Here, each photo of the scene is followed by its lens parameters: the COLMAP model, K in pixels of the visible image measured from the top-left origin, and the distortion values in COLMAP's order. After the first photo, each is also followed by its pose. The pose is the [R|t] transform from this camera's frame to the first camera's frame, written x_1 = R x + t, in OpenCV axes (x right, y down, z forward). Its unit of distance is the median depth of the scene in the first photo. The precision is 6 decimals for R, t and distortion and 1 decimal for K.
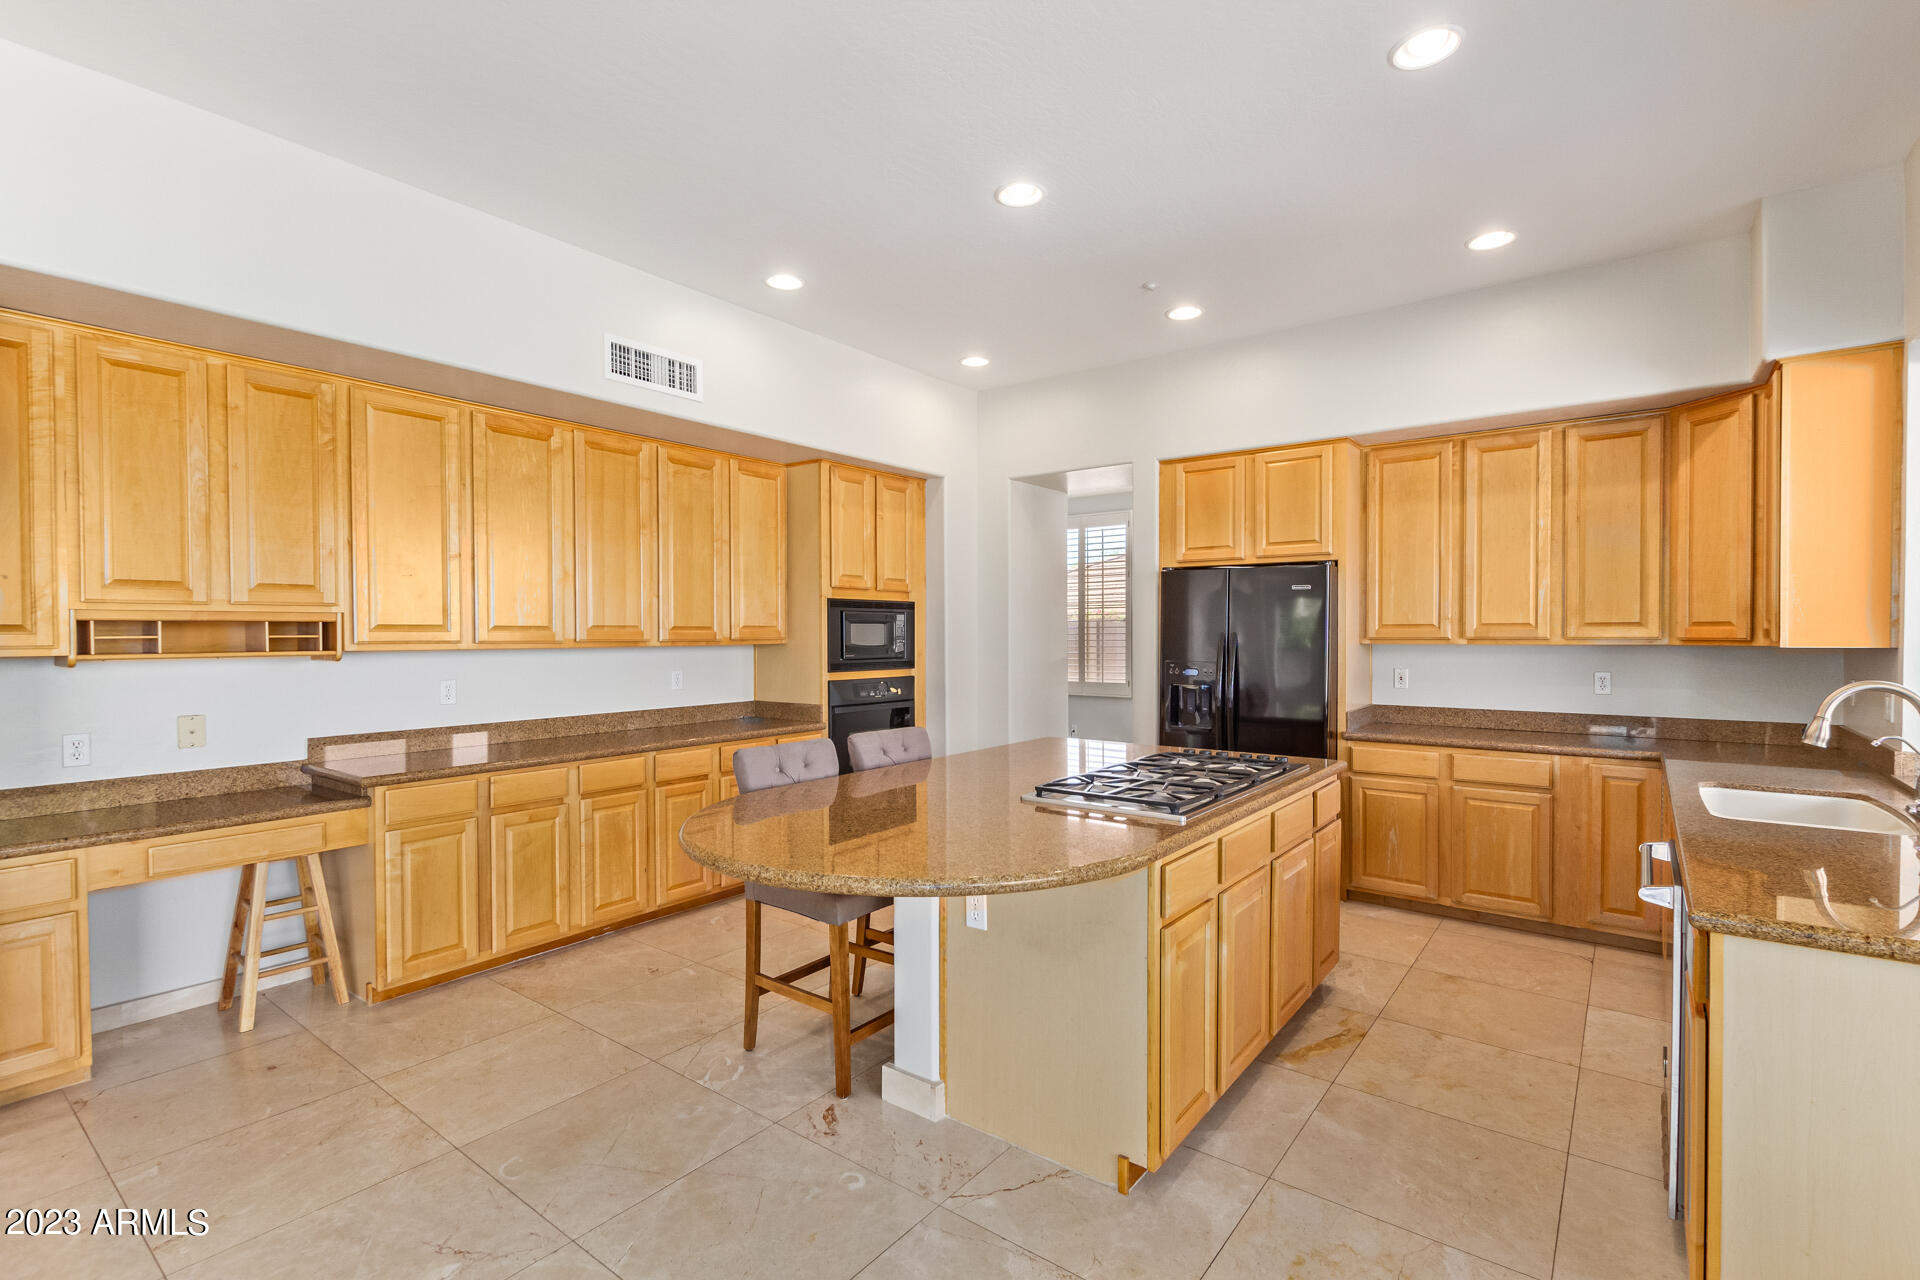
lens RADIAL K [[897.2, 0, 952.7], [0, 897.2, 648.7], [0, 0, 1]] dist [0.000476, 0.000086]
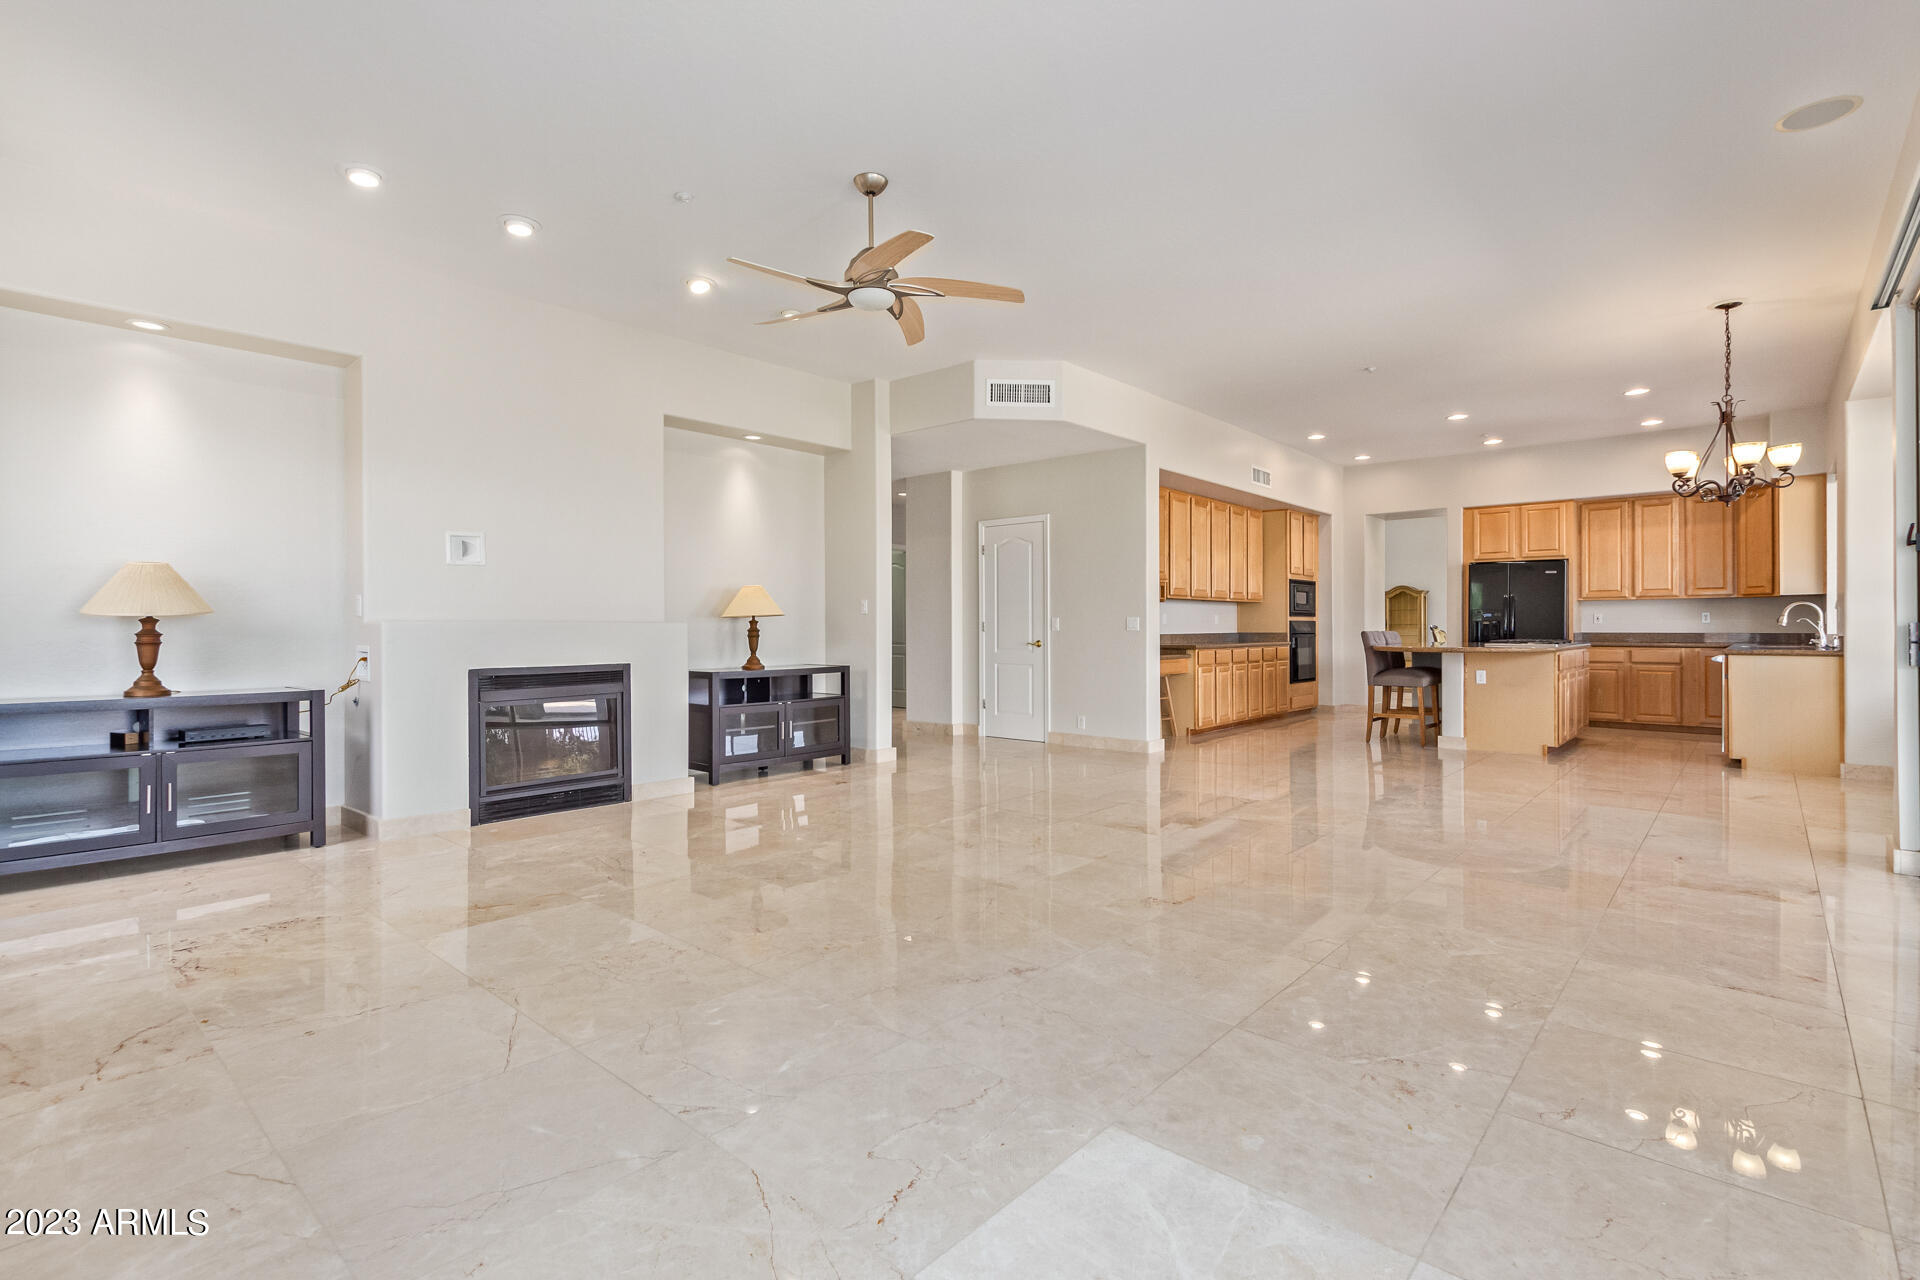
lens RADIAL K [[897.2, 0, 964.3], [0, 897.2, 623.6], [0, 0, 1]] dist [0.000476, 0.000086]
pose [[0.996751, 0.001301, -0.080535, -0.799204], [-0.002695, 0.999848, -0.017205, 0.090482], [0.080501, 0.017366, 0.996603, -1.178196]]
